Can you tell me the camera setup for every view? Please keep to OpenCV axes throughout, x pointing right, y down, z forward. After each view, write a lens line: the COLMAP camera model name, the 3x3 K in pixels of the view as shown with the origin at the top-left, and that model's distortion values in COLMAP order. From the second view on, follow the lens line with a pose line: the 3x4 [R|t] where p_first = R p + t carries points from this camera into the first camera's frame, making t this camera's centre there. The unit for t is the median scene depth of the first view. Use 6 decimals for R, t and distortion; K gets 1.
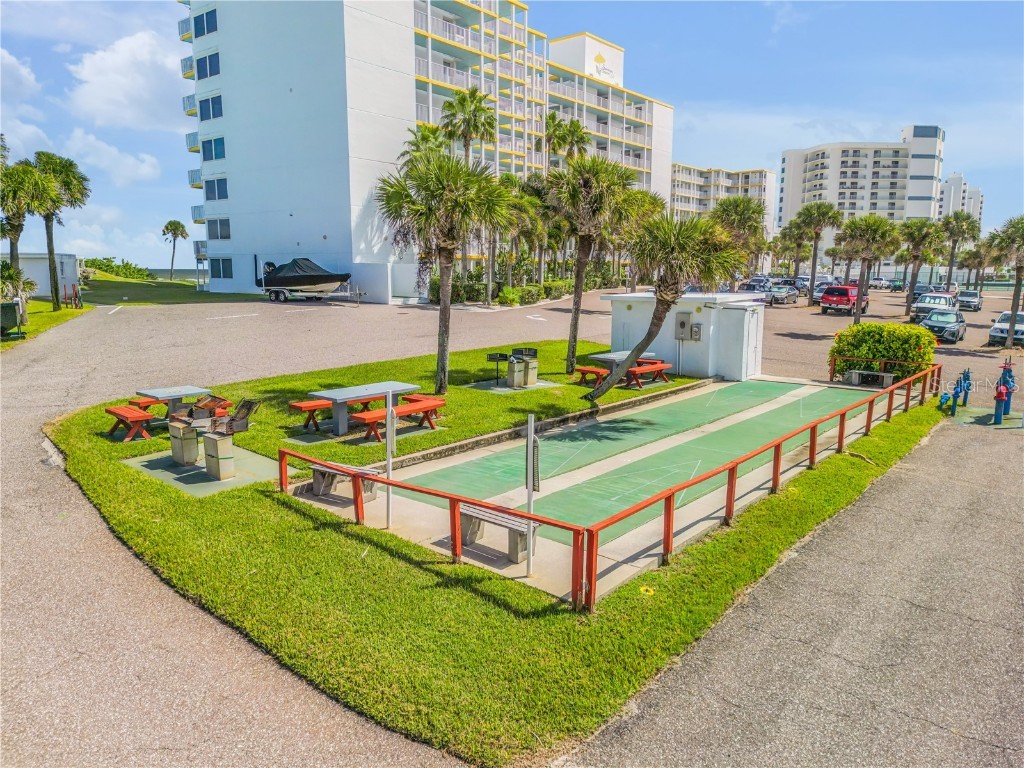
lens RADIAL K [[734.6, 0, 515.4], [0, 734.6, 383.9], [0, 0, 1]] dist [0.085581, -0.086171]
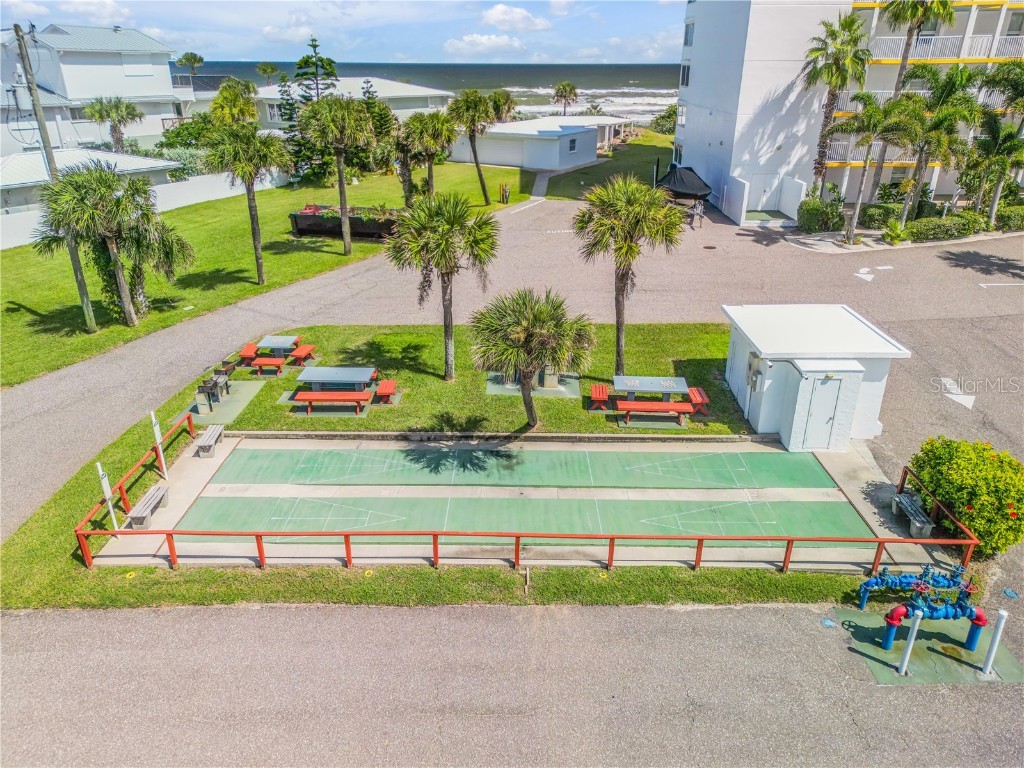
lens RADIAL K [[734.6, 0, 515.4], [0, 734.6, 383.9], [0, 0, 1]] dist [0.085581, -0.086171]
pose [[0.631505, 0.312029, -0.709817, 0.398962], [-0.123859, 0.944293, 0.304908, -0.172942], [0.765415, -0.104634, 0.634973, 0.129860]]
